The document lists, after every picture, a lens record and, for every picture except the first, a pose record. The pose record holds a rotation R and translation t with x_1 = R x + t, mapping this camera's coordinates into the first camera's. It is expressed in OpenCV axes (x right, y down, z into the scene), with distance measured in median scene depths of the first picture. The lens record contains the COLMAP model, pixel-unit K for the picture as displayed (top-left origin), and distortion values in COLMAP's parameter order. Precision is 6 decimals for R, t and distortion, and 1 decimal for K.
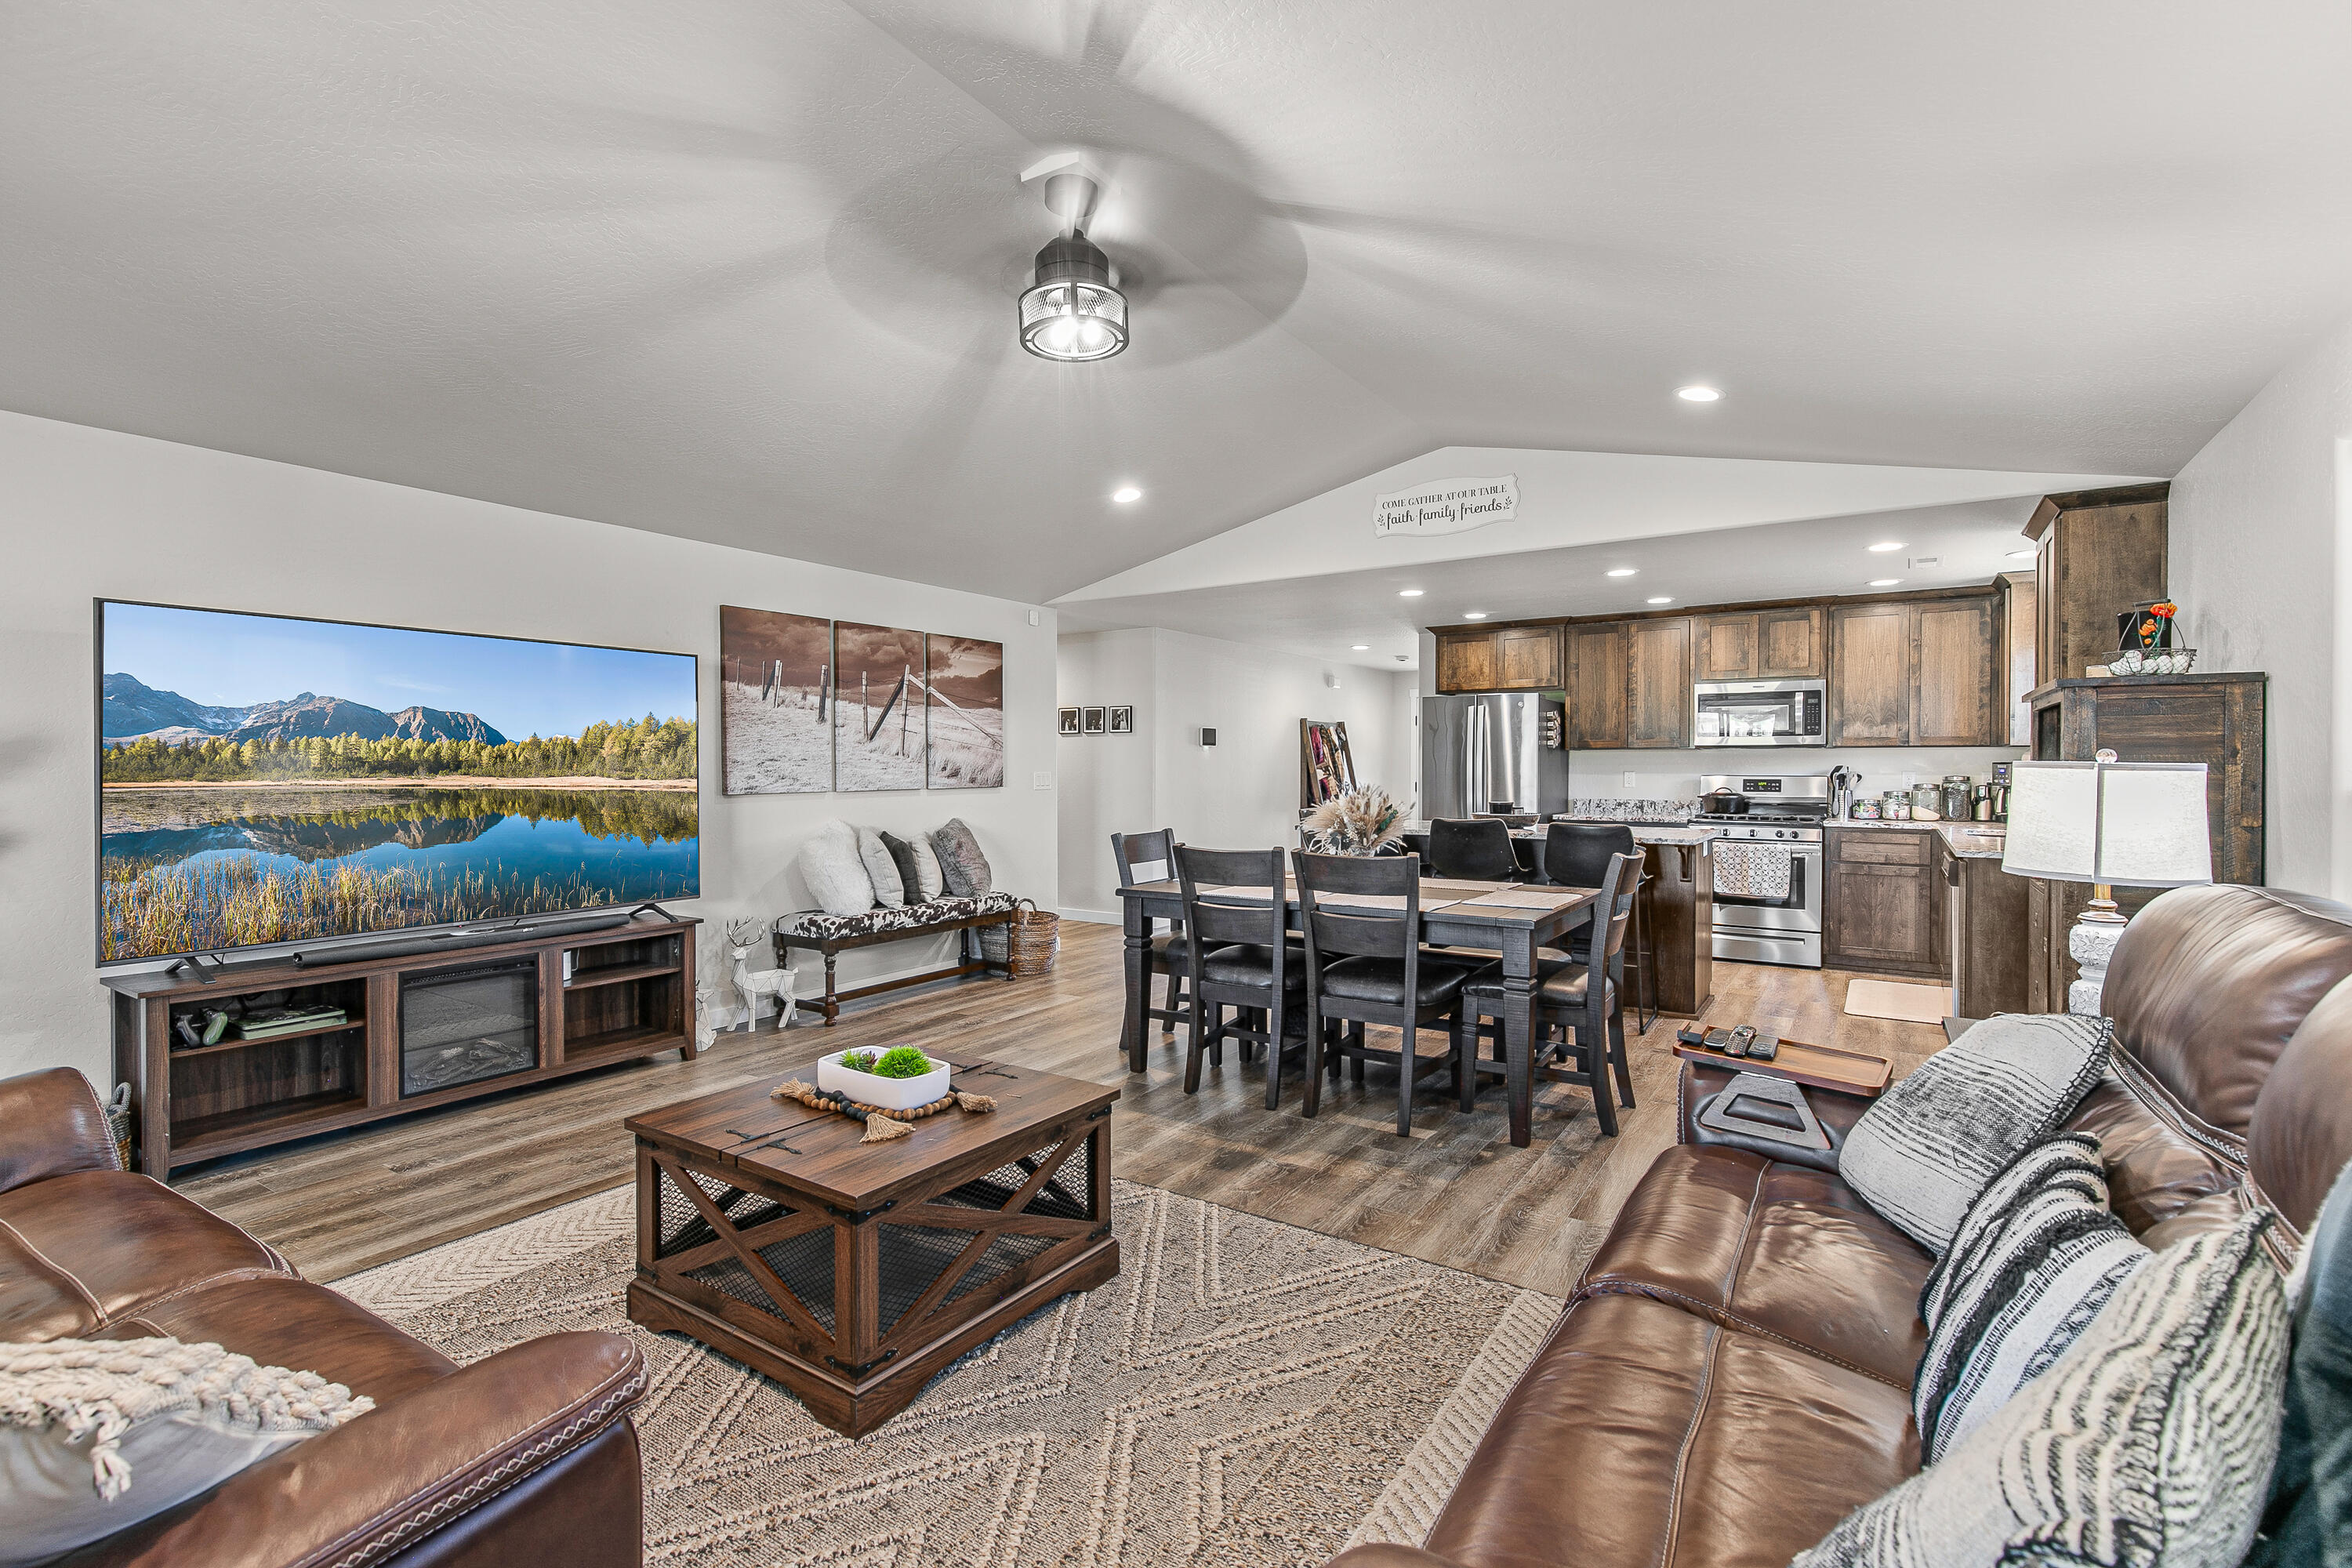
lens RADIAL K [[1073.0, 0, 1177.5], [0, 1073.0, 770.7], [0, 0, 1]] dist [0.002609, 0.000083]
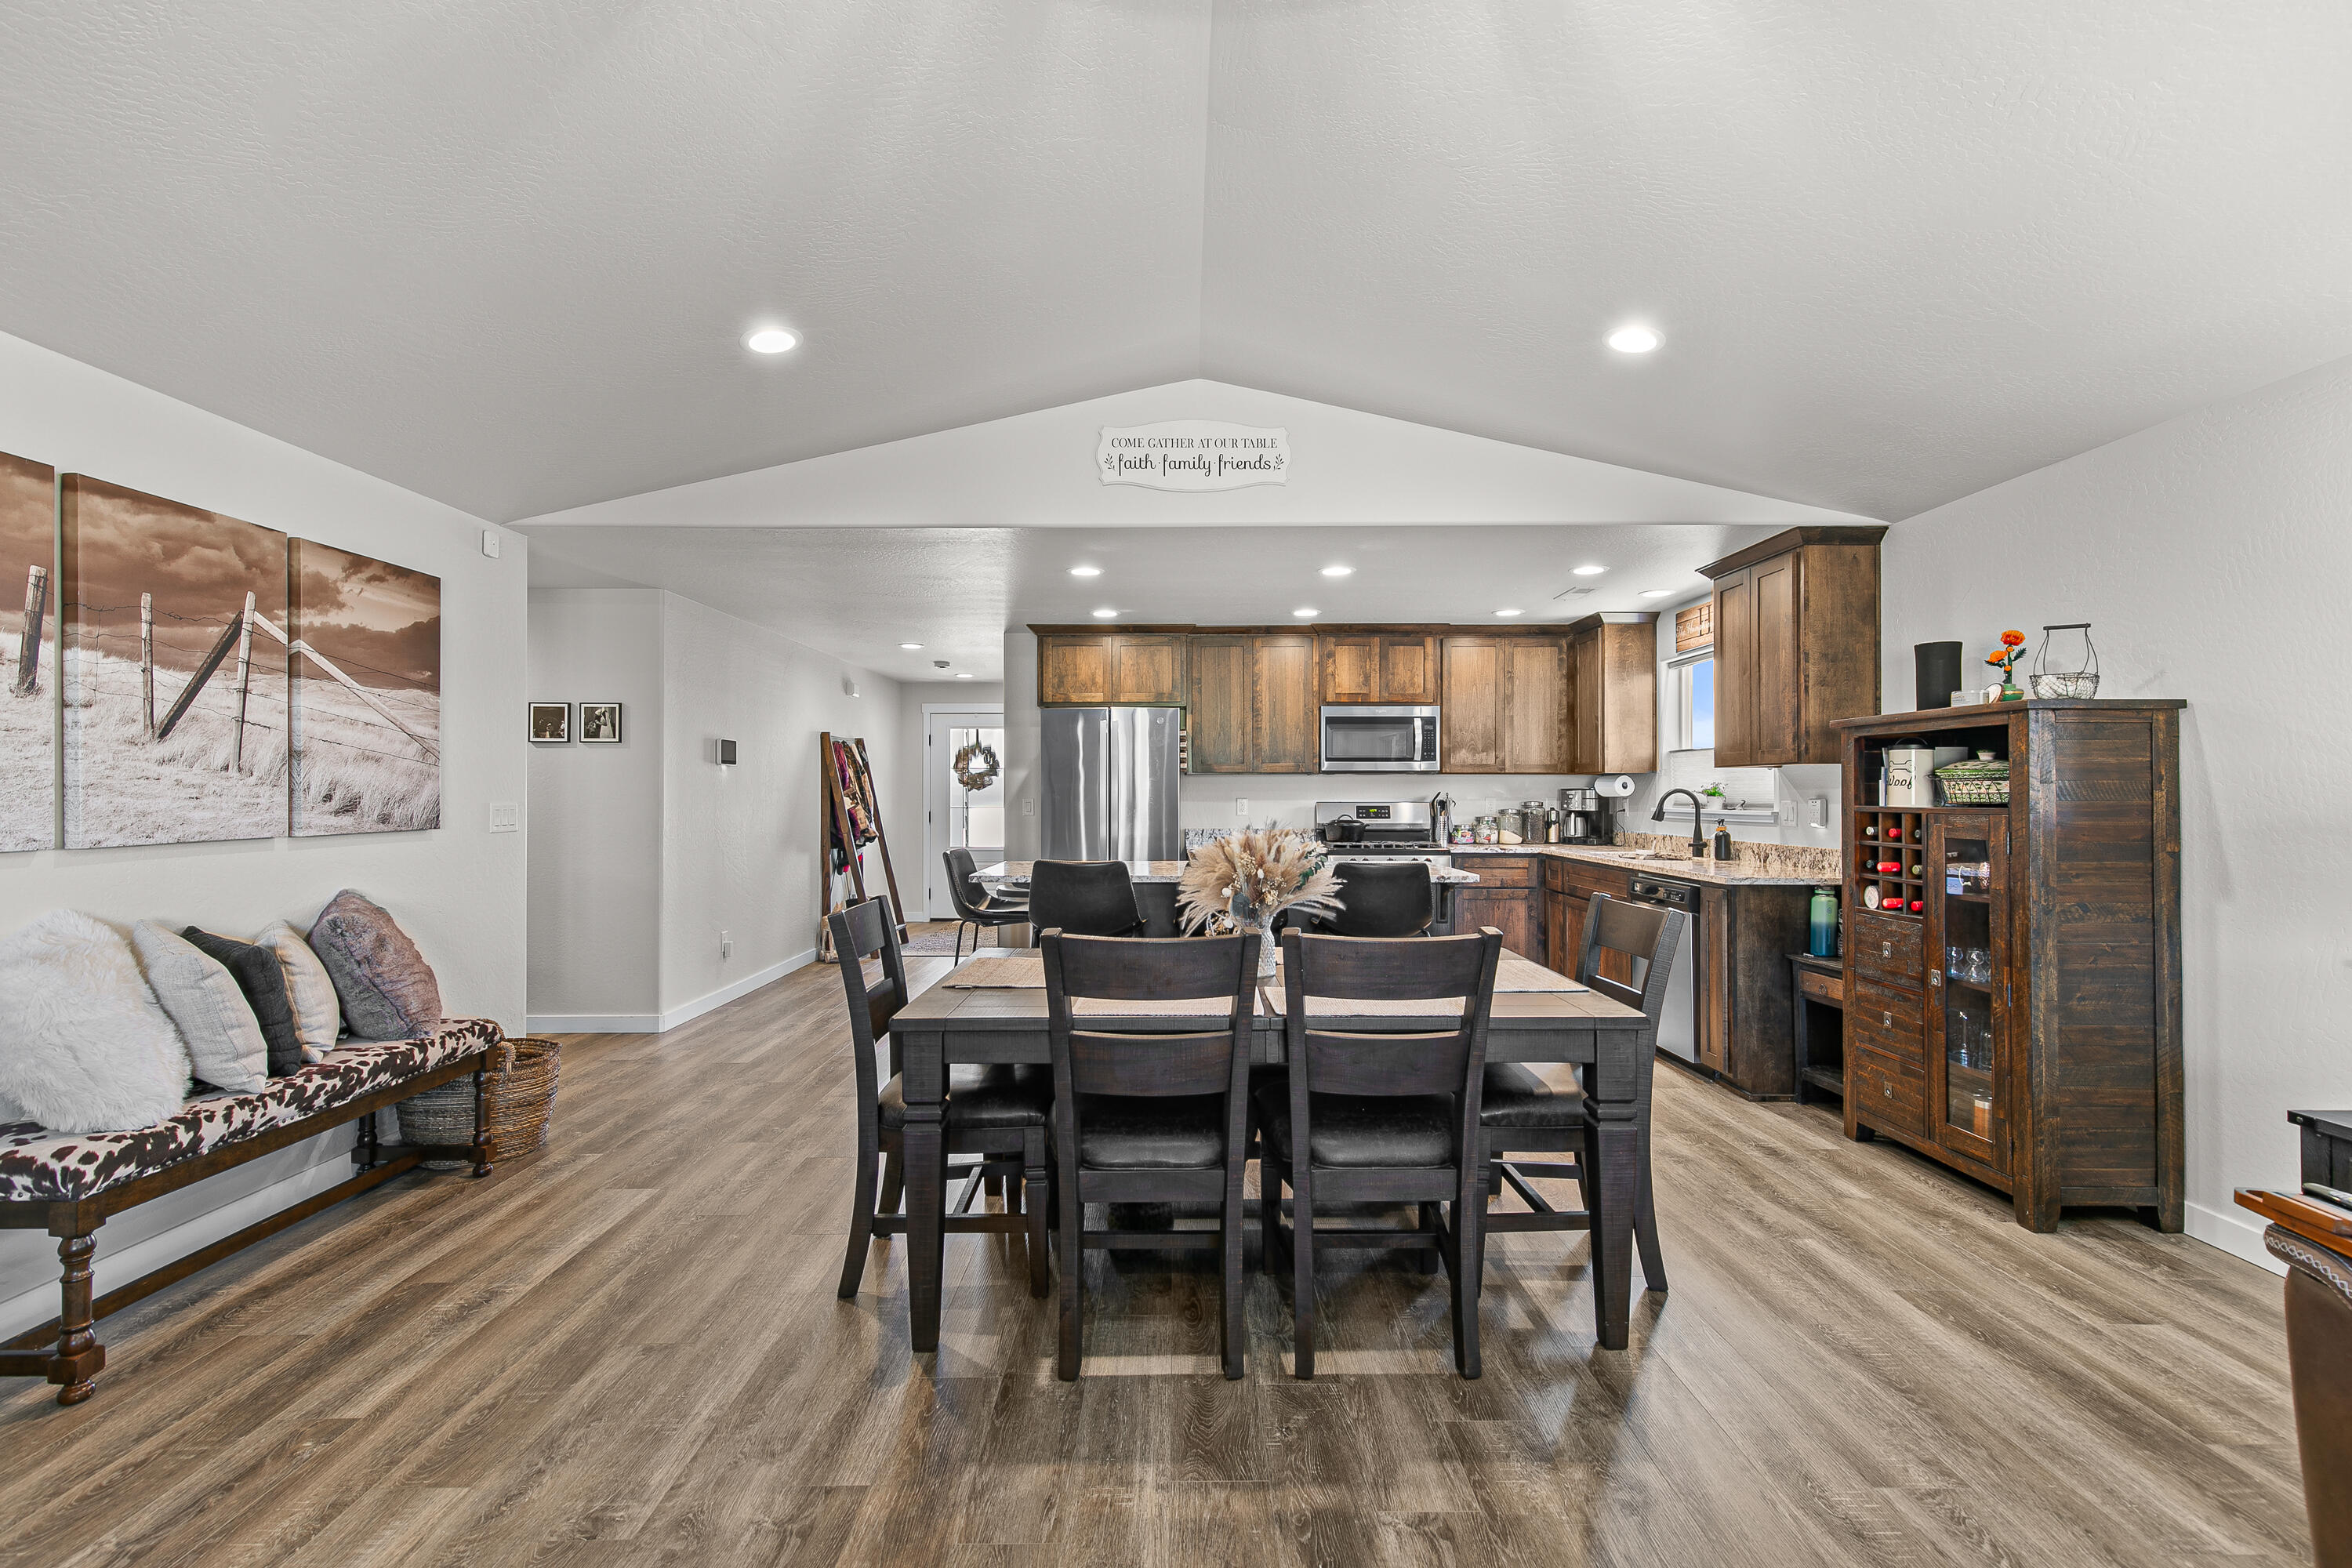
lens RADIAL K [[1066.5, 0, 1182.9], [0, 1066.5, 783.8], [0, 0, 1]] dist [0.006183, -0.000204]
pose [[0.829206, 0.004233, 0.558927, -0.181356], [0.002911, 0.999925, -0.011890, -0.001267], [-0.558936, 0.011486, 0.829131, 0.362524]]
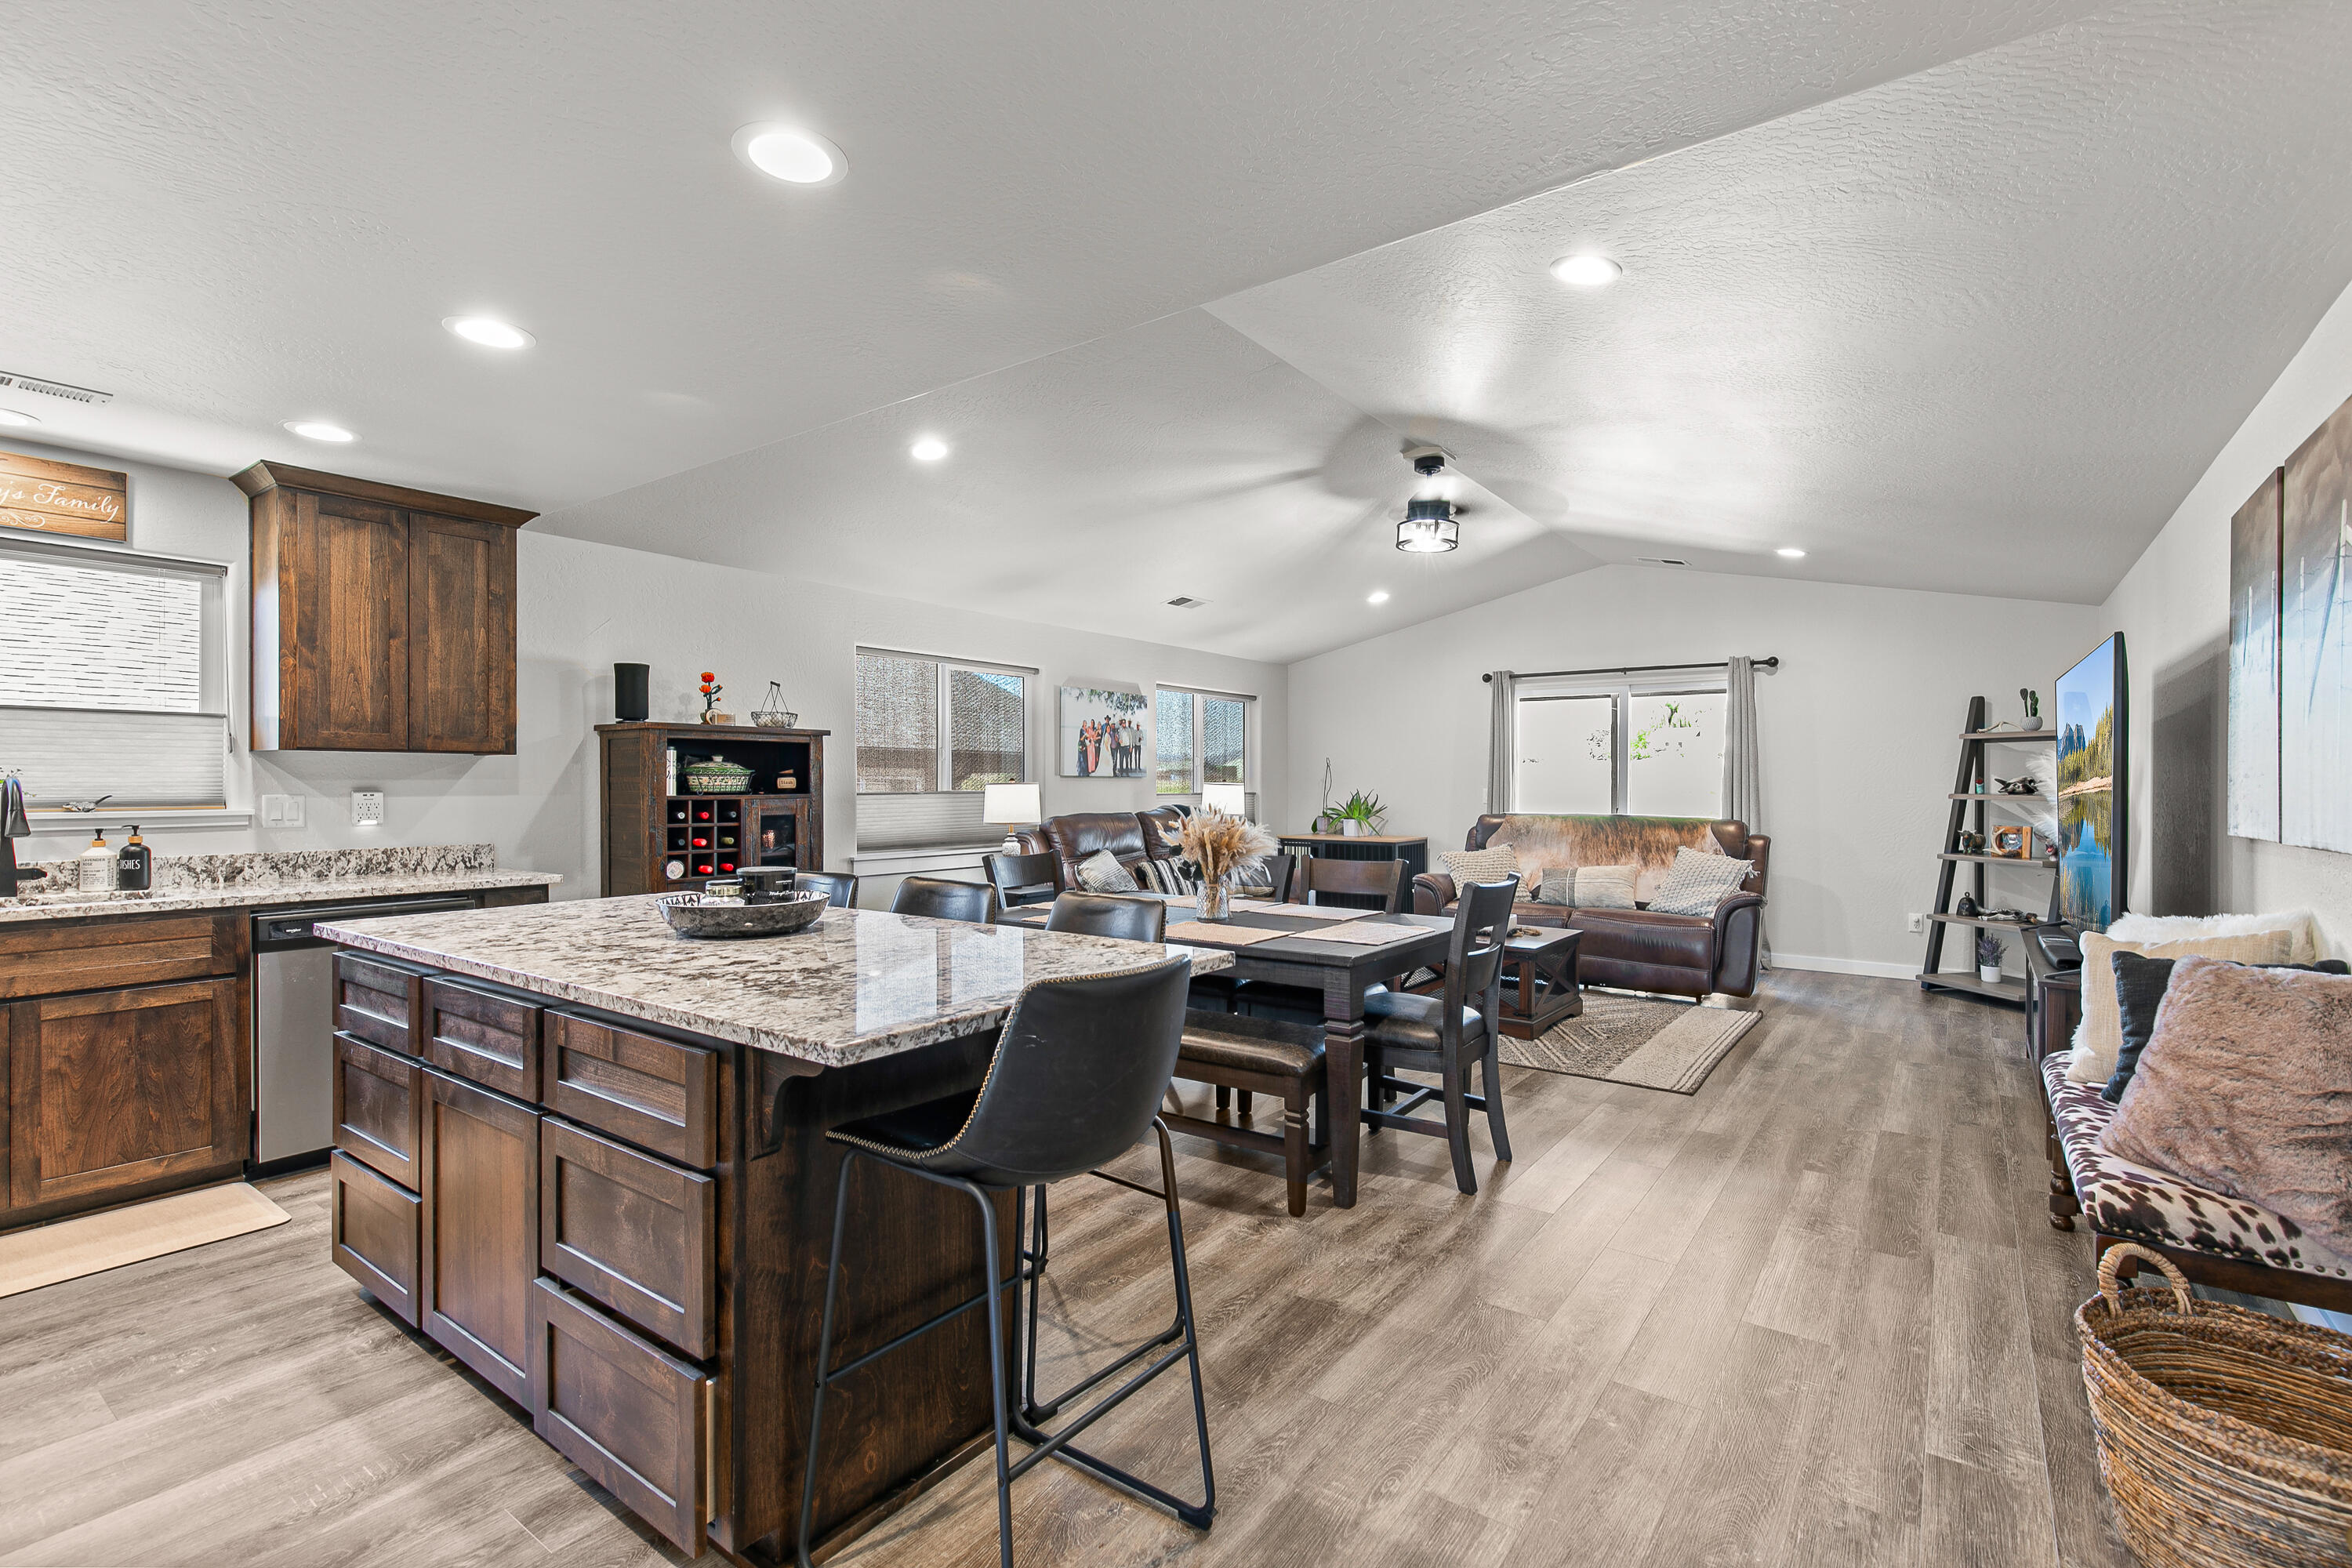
lens RADIAL K [[1084.1, 0, 1176.0], [0, 1084.1, 784.0], [0, 0, 1]] dist [-0.001185, 0.000072]
pose [[-0.999344, -0.002290, 0.036147, 0.132877], [-0.002039, 0.999973, 0.006991, -0.009309], [-0.036162, 0.006913, -0.999322, 1.483609]]
